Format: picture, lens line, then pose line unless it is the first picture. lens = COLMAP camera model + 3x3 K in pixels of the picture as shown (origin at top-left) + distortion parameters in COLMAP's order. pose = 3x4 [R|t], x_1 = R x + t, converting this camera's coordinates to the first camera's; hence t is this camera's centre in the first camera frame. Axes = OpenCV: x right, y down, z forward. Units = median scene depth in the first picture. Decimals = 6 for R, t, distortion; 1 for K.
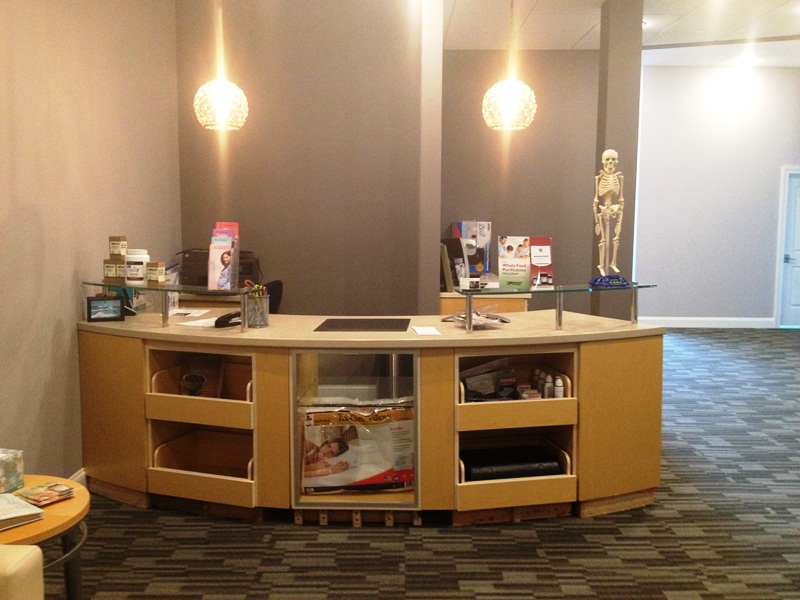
lens RADIAL K [[754.2, 0, 402.0], [0, 754.2, 295.5], [0, 0, 1]] dist [0.146162, -0.315361]
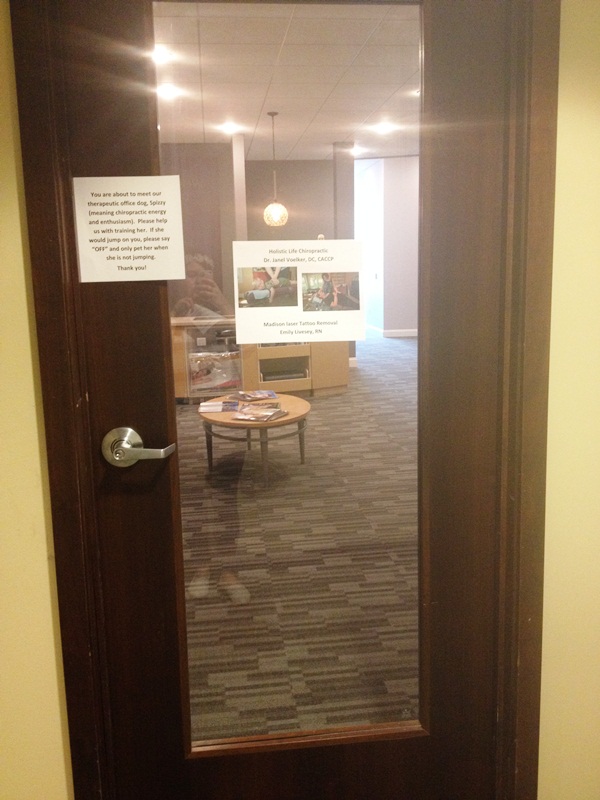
lens RADIAL K [[754.2, 0, 304.2], [0, 754.2, 400.9], [0, 0, 1]] dist [0.146162, -0.315361]
pose [[0.993146, -0.049125, 0.106056, -0.038973], [0.041089, 0.996210, 0.076668, 0.126774], [-0.109420, -0.071784, 0.991400, -1.266506]]
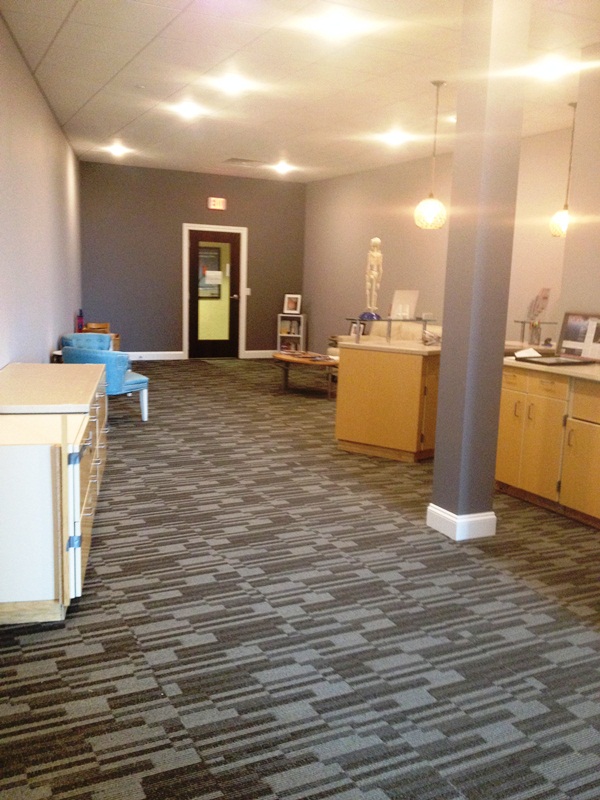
lens RADIAL K [[744.5, 0, 315.0], [0, 744.5, 404.2], [0, 0, 1]] dist [0.140135, -0.374084]
pose [[-0.893450, 0.040360, -0.447345, 1.159152], [-0.083398, 0.963730, 0.253513, -0.247408], [0.441352, 0.263809, -0.857679, 2.481795]]
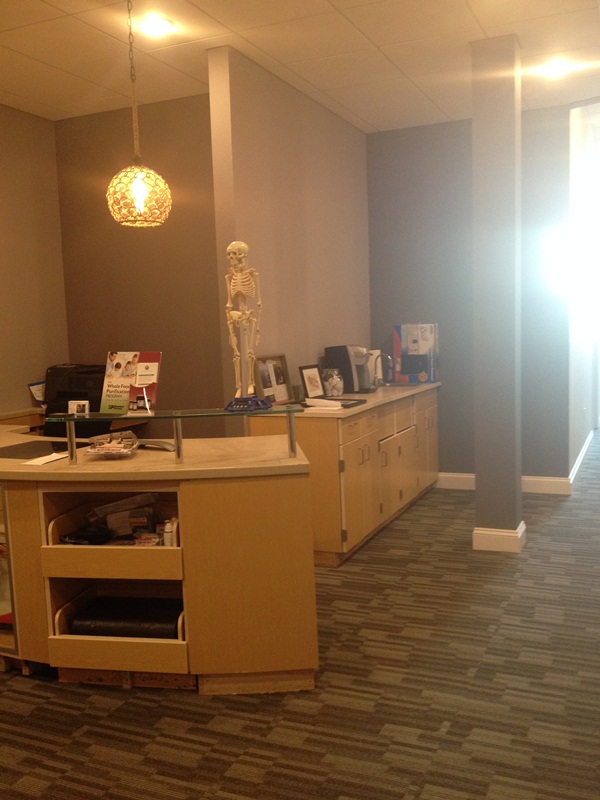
lens RADIAL K [[754.2, 0, 304.2], [0, 754.2, 400.9], [0, 0, 1]] dist [0.146162, -0.315361]
pose [[0.910716, 0.005044, -0.413003, 0.670823], [-0.002954, 0.999979, 0.005699, -0.027971], [0.413023, -0.003971, 0.910712, 0.302255]]
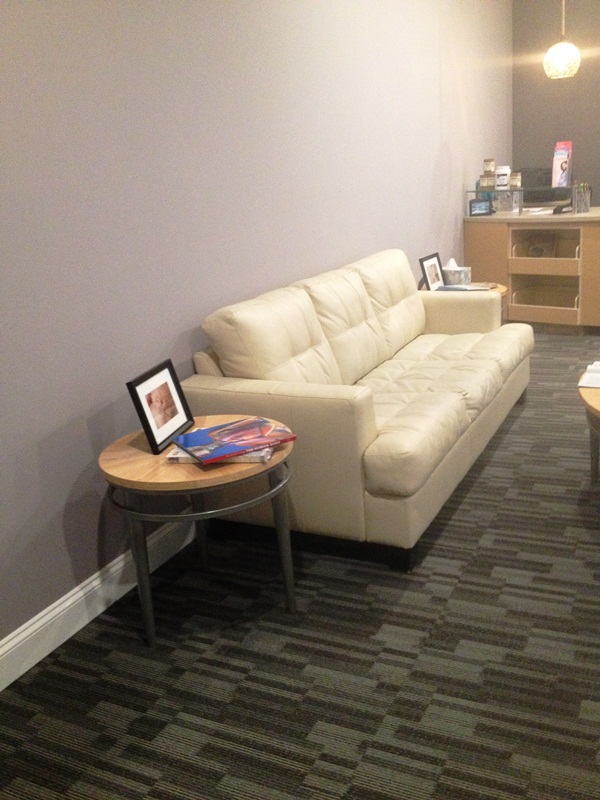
lens RADIAL K [[754.2, 0, 304.2], [0, 754.2, 400.9], [0, 0, 1]] dist [0.146162, -0.315361]
pose [[0.892621, 0.056344, -0.447274, 0.021491], [0.038024, 0.979214, 0.199236, 0.087862], [0.449202, -0.194849, 0.871924, -0.688127]]
